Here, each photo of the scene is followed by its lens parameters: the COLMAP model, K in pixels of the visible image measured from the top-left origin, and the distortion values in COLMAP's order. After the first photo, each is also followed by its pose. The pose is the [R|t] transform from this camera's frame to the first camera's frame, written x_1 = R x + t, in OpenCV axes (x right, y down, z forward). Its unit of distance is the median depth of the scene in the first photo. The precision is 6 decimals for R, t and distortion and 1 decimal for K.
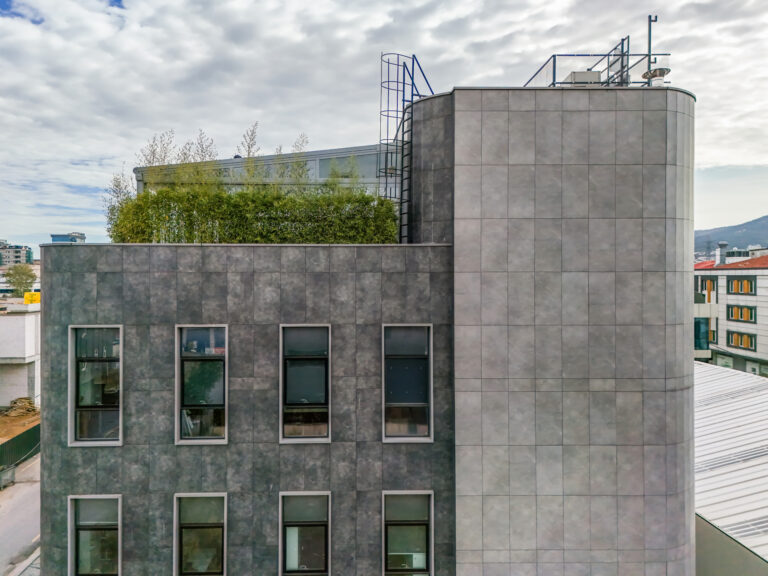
lens RADIAL K [[569.4, 0, 381.9], [0, 569.4, 273.6], [0, 0, 1]] dist [0.084931, -0.080059]
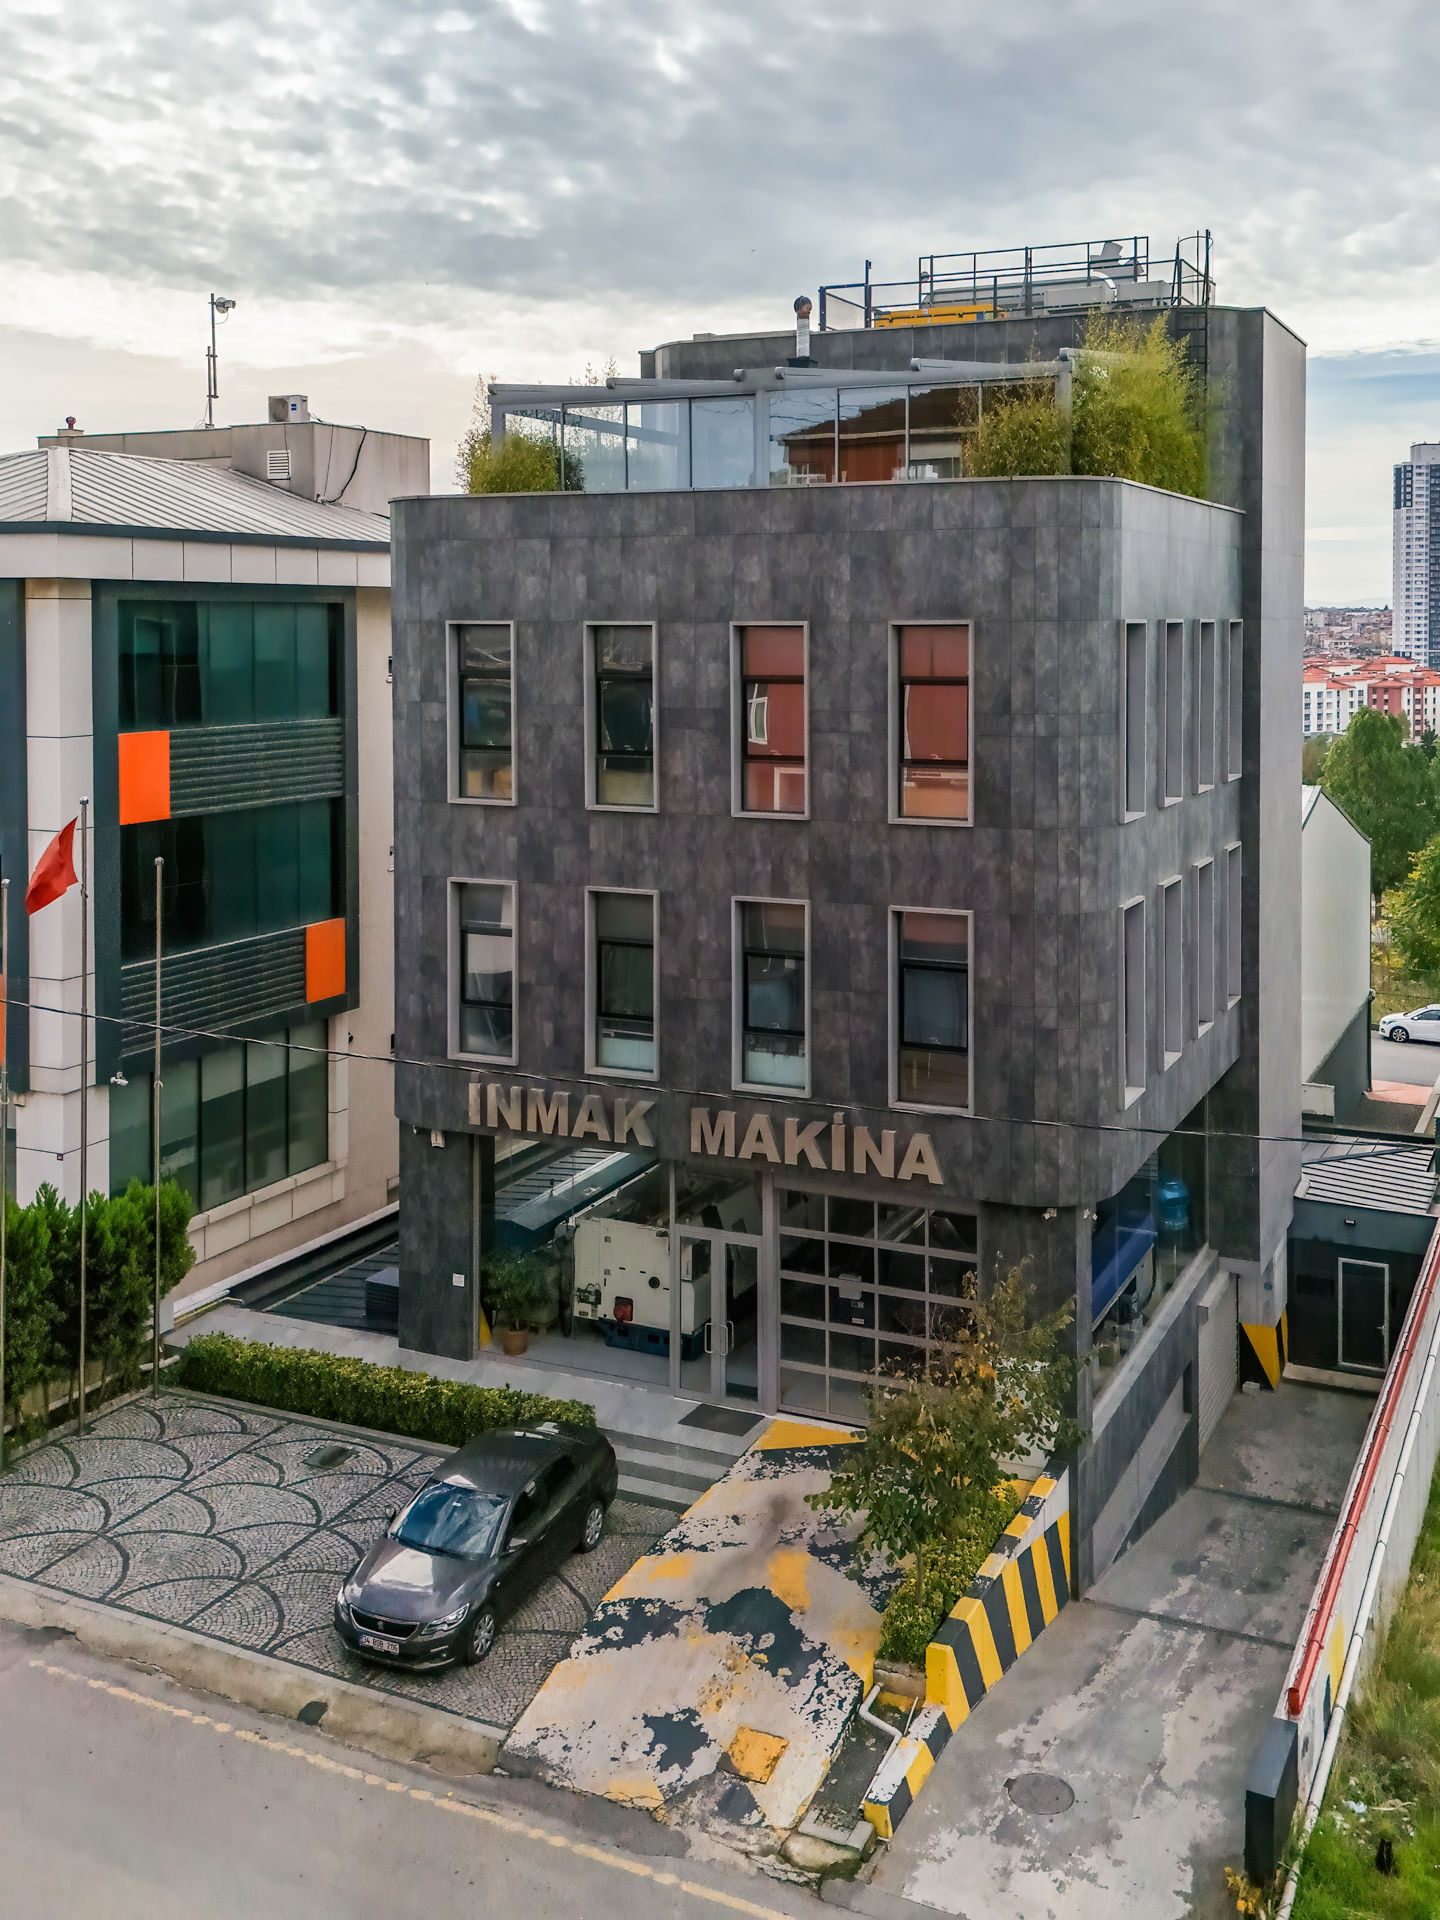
lens RADIAL K [[1888.3, 0, 782.8], [0, 1888.3, 682.7], [0, 0, 1]] dist [0.095481, 0.006256]
pose [[0.430112, -0.033235, 0.902164, -2.401938], [0.003735, 0.999379, 0.035036, 0.083697], [-0.902768, -0.011700, 0.429969, 0.478133]]
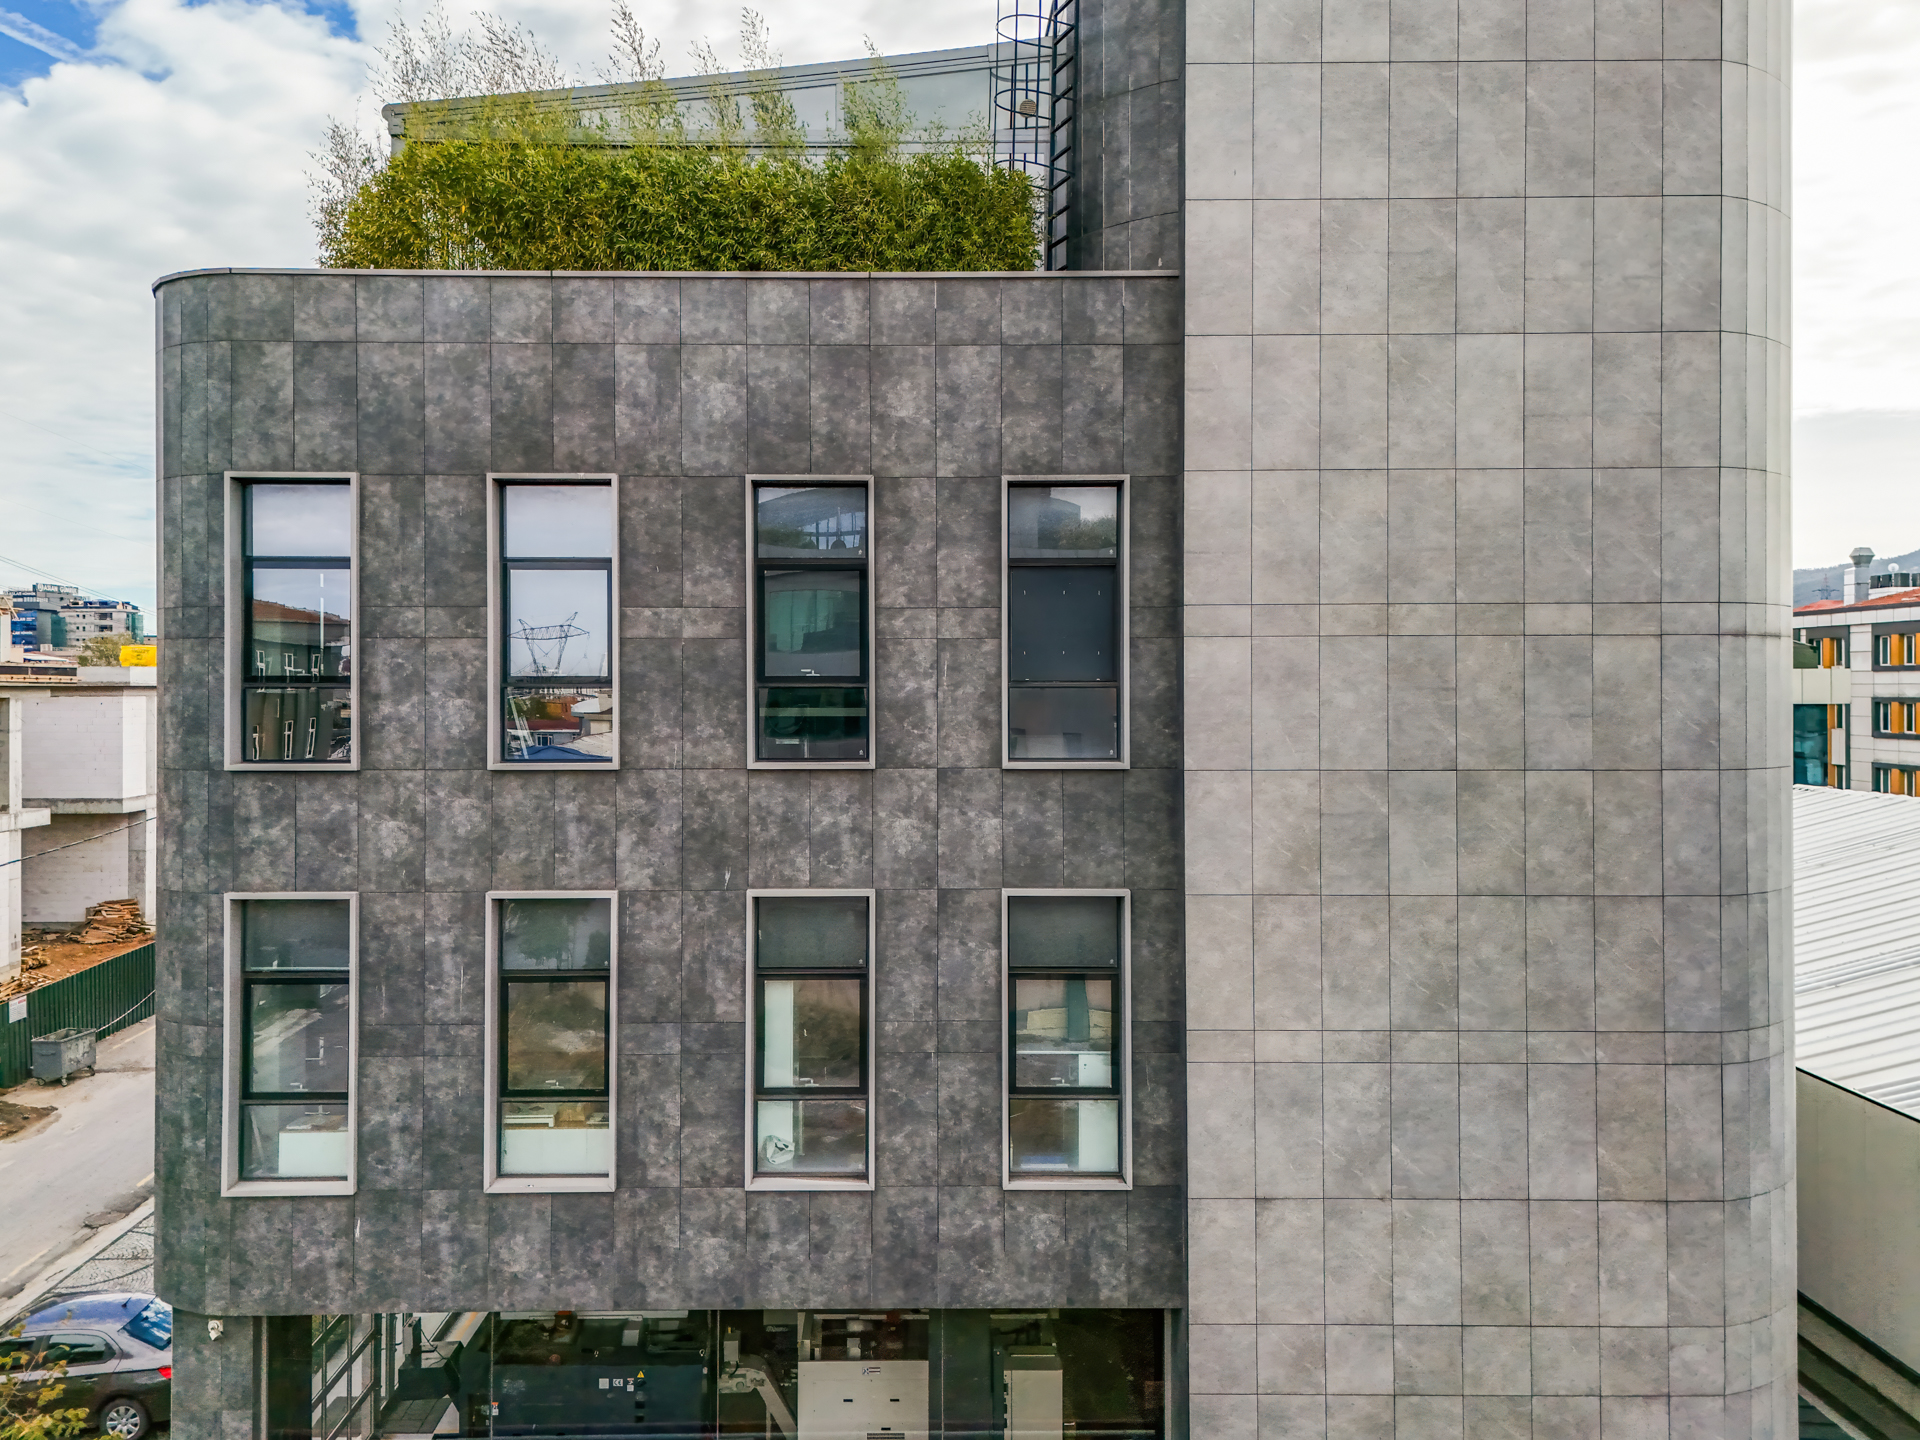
lens RADIAL K [[1422.1, 0, 976.2], [0, 1422.1, 674.3], [0, 0, 1]] dist [0.068173, -0.054104]
pose [[0.999836, -0.000624, -0.018119, 0.000084], [0.000516, 0.999982, -0.005965, 0.234196], [0.018122, 0.005955, 0.999818, 0.006175]]
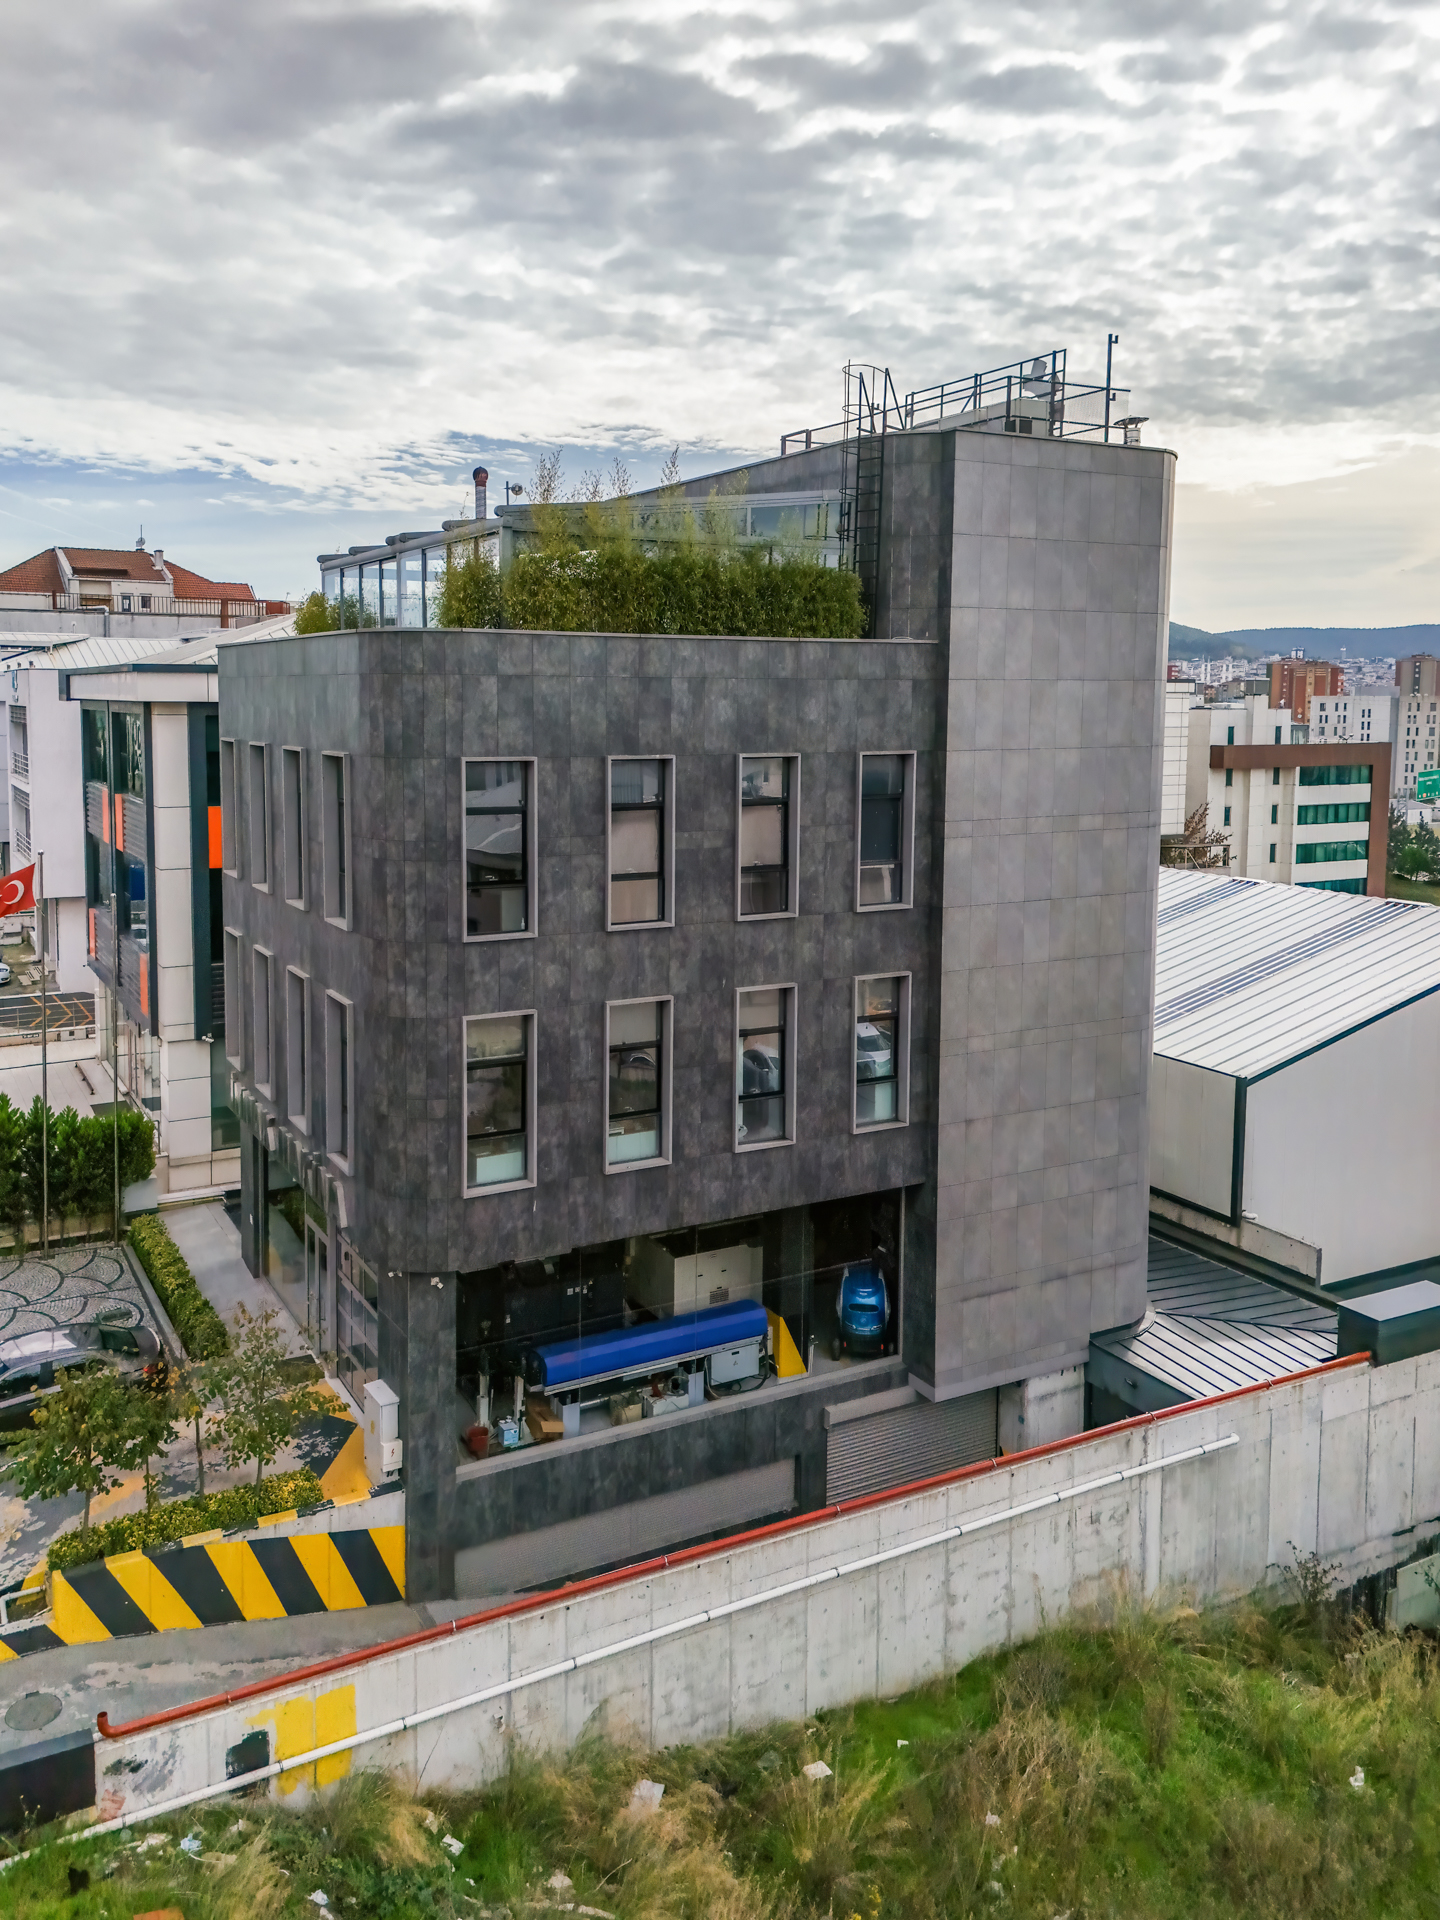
lens RADIAL K [[1474.5, 0, 649.0], [0, 1474.5, 828.4], [0, 0, 1]] dist [0.117513, -0.103137]
pose [[0.892388, -0.035401, 0.449878, -1.084968], [-0.007036, 0.995706, 0.092308, 0.014249], [-0.451214, -0.085539, 0.888307, -0.554158]]
